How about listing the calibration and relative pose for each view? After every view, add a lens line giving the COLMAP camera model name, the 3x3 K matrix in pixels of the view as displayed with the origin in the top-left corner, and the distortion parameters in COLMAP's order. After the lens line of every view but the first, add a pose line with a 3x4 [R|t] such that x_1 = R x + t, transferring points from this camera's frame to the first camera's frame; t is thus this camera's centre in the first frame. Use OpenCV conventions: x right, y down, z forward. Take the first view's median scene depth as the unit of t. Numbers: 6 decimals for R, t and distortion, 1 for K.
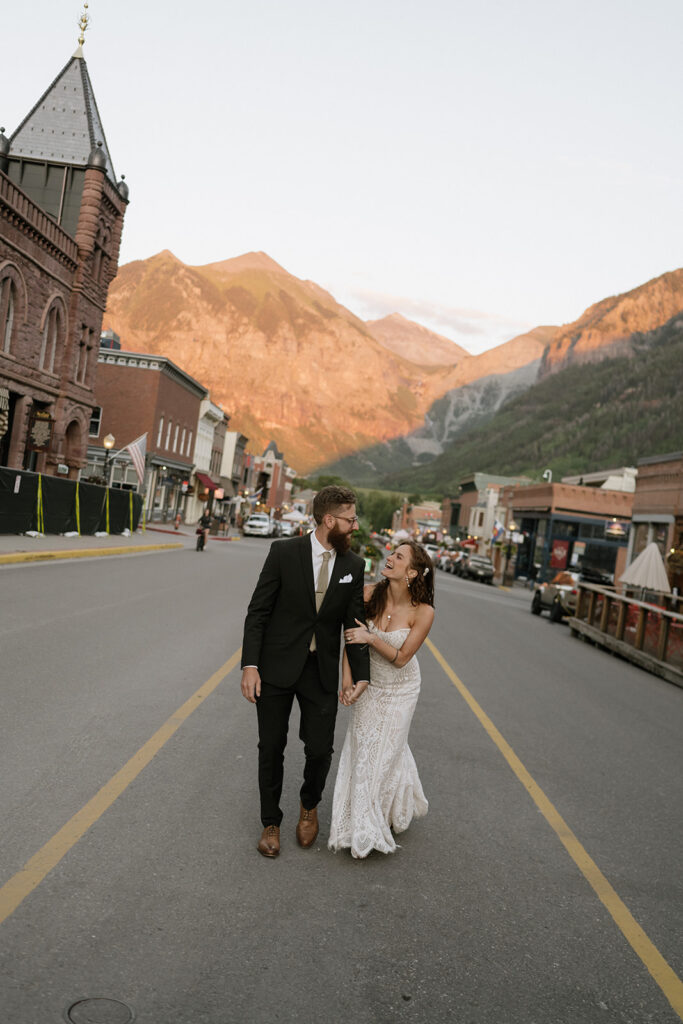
lens RADIAL K [[974.1, 0, 333.3], [0, 974.1, 501.2], [0, 0, 1]] dist [-0.012929, 0.000000]
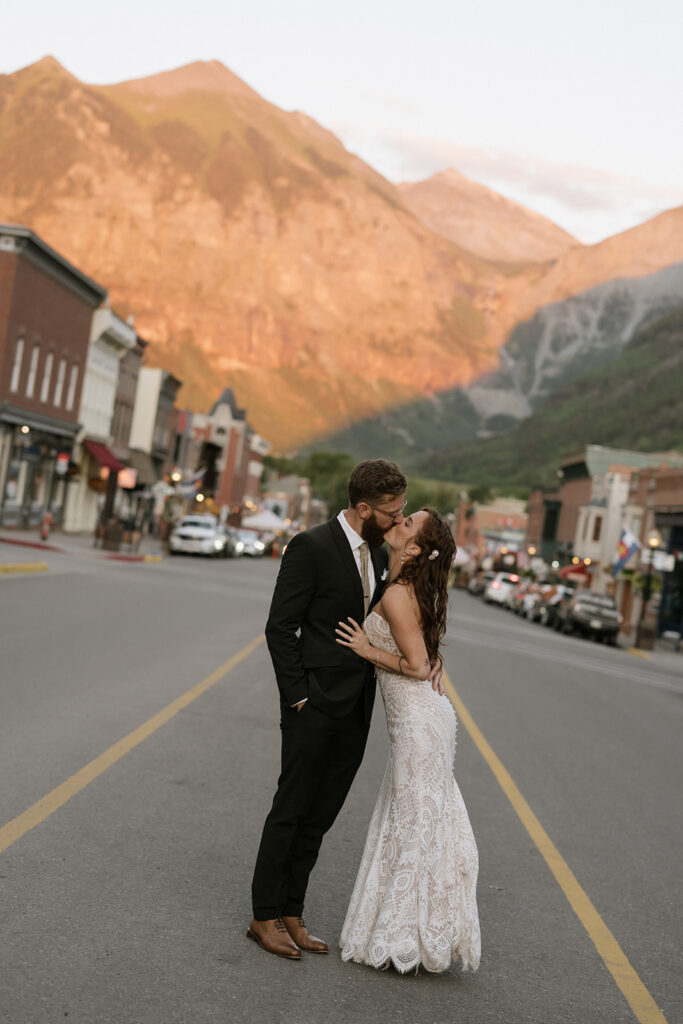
lens RADIAL K [[1479.9, 0, 346.8], [0, 1479.9, 521.5], [0, 0, 1]] dist [-0.011682, 0.000000]
pose [[0.999804, 0.008522, -0.017886, 0.021100], [-0.008533, 0.999963, -0.000533, 0.014378], [0.017881, 0.000685, 0.999840, 0.135394]]
